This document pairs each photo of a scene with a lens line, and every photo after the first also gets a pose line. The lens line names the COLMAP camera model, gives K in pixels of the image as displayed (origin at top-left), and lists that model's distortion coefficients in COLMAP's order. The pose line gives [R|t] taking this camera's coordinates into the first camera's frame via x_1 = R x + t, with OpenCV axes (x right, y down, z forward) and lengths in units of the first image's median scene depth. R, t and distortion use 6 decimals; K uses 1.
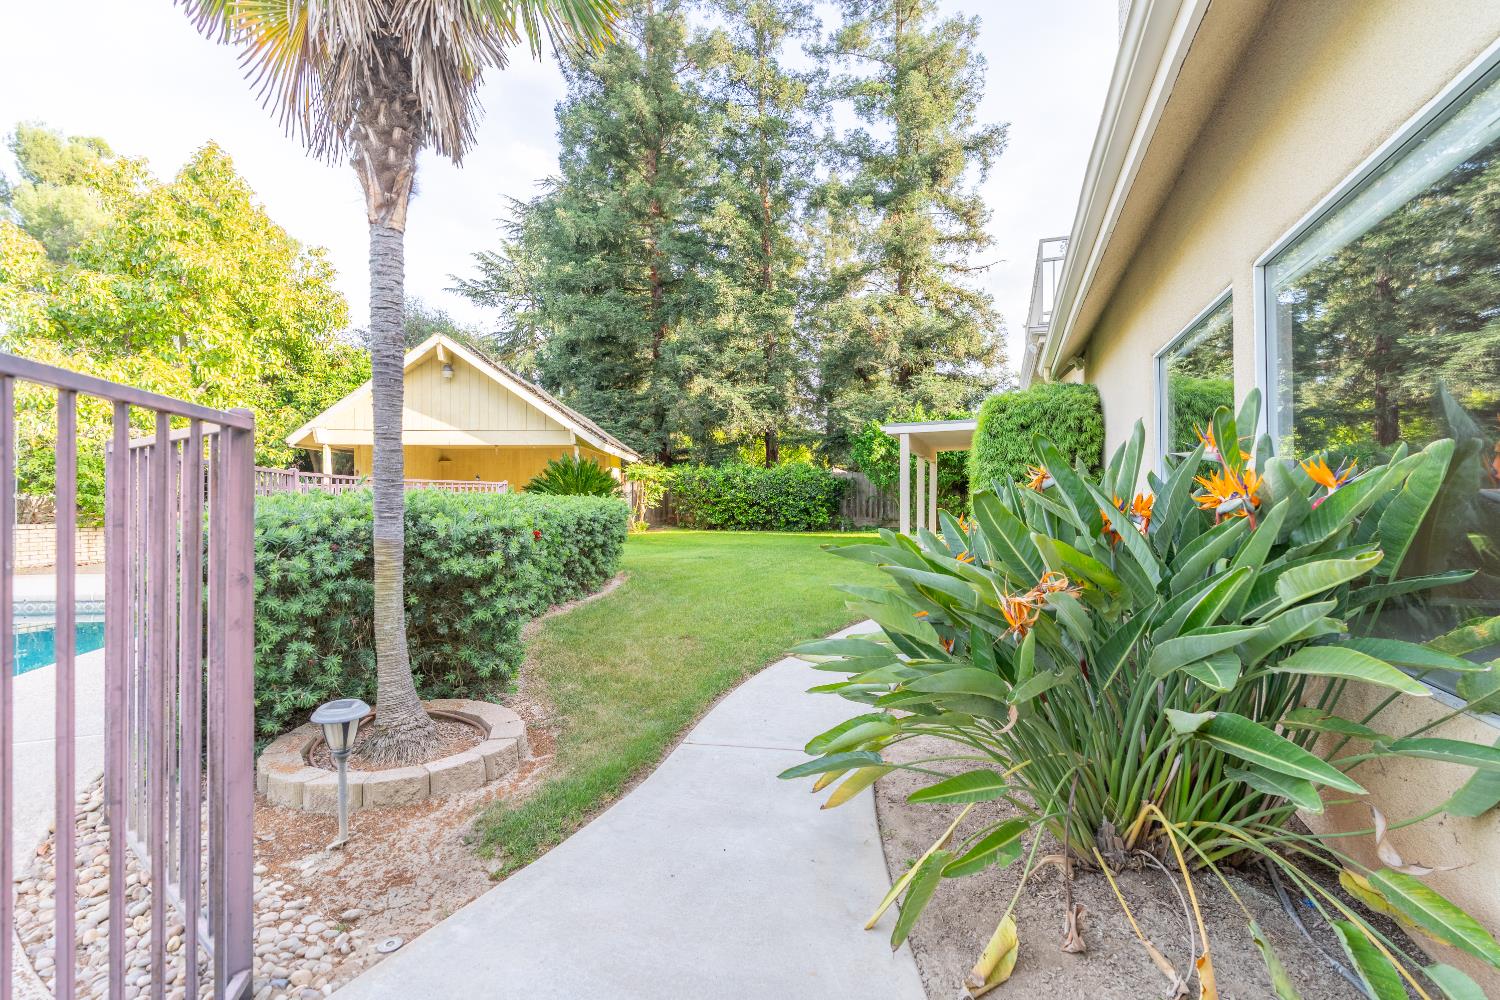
lens RADIAL K [[675.7, 0, 745.4], [0, 675.7, 499.1], [0, 0, 1]] dist [-0.002107, 0.000109]
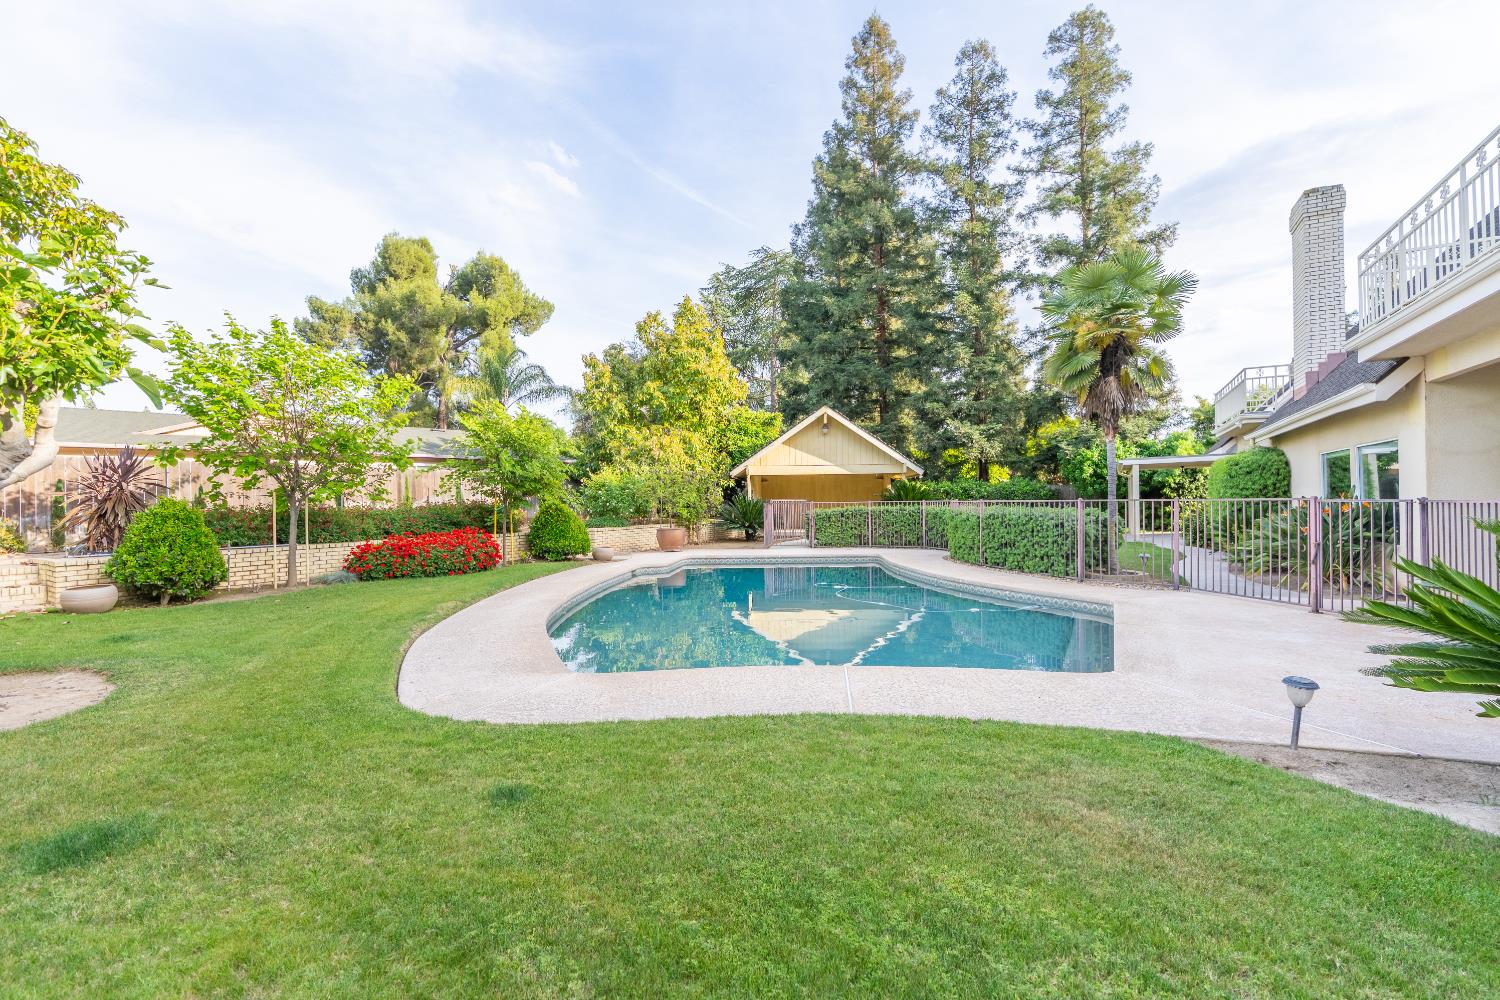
lens RADIAL K [[675.7, 0, 745.4], [0, 675.7, 499.1], [0, 0, 1]] dist [-0.002107, 0.000109]
pose [[0.991661, -0.007117, -0.128675, -0.284921], [0.006296, 0.999957, -0.006792, -0.005743], [0.128718, 0.005925, 0.991664, -0.422656]]
